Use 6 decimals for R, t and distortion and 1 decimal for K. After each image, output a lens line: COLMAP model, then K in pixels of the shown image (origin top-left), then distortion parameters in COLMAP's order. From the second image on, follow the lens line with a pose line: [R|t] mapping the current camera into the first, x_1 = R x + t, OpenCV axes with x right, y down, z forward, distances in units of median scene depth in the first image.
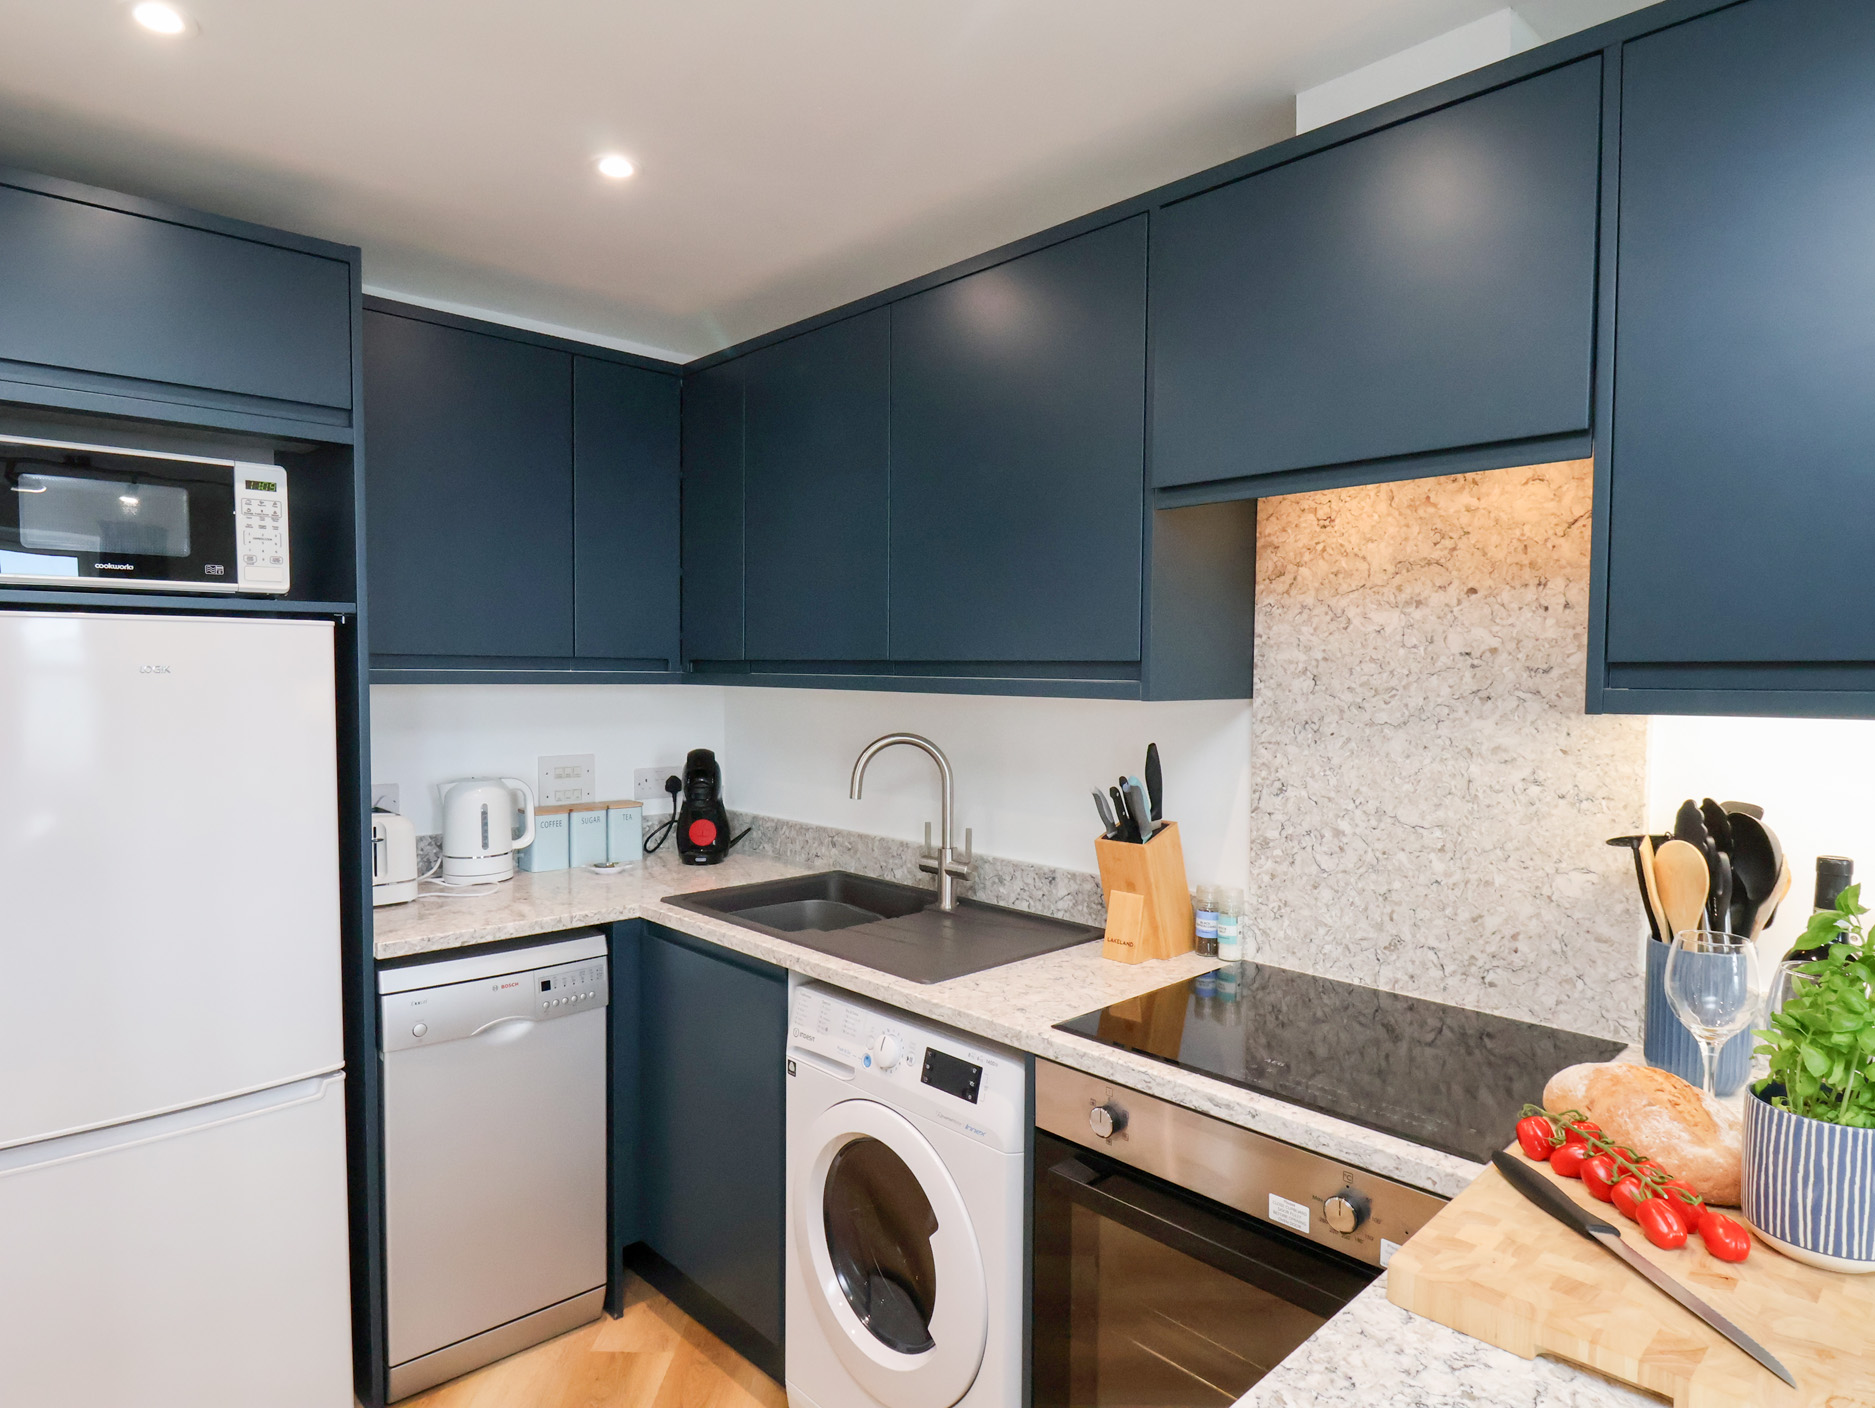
lens RADIAL K [[1088.7, 0, 939.4], [0, 1088.7, 720.9], [0, 0, 1]] dist [0.000966, -0.002085]
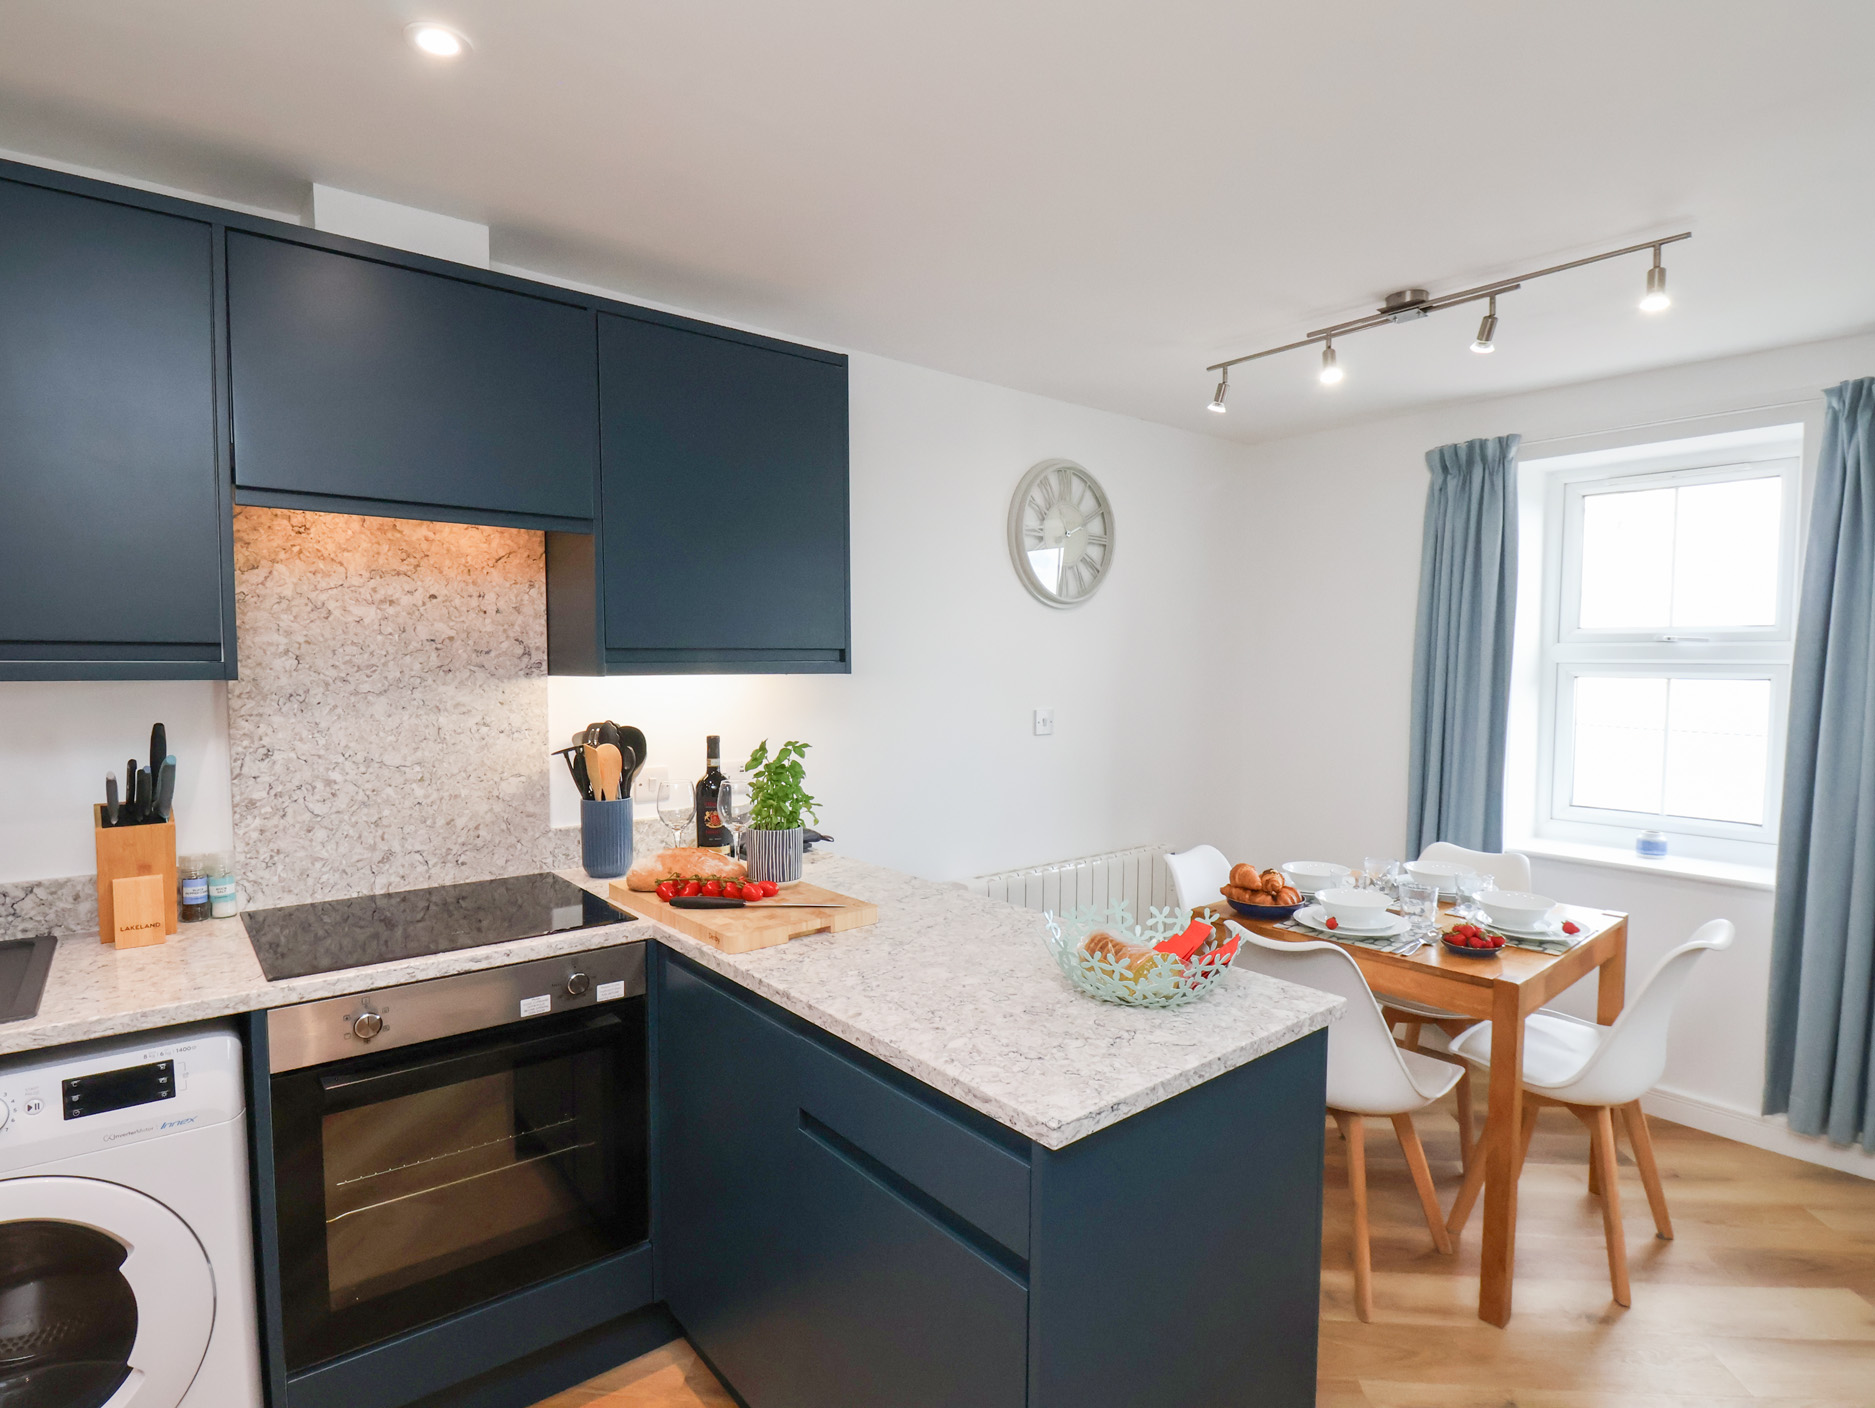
lens RADIAL K [[982.5, 0, 949.0], [0, 982.5, 706.5], [0, 0, 1]] dist [0.001687, -0.015580]
pose [[0.075517, -0.055022, 0.995625, -0.718031], [0.041413, 0.997788, 0.052000, -0.013028], [-0.996284, 0.037305, 0.077628, 0.213941]]
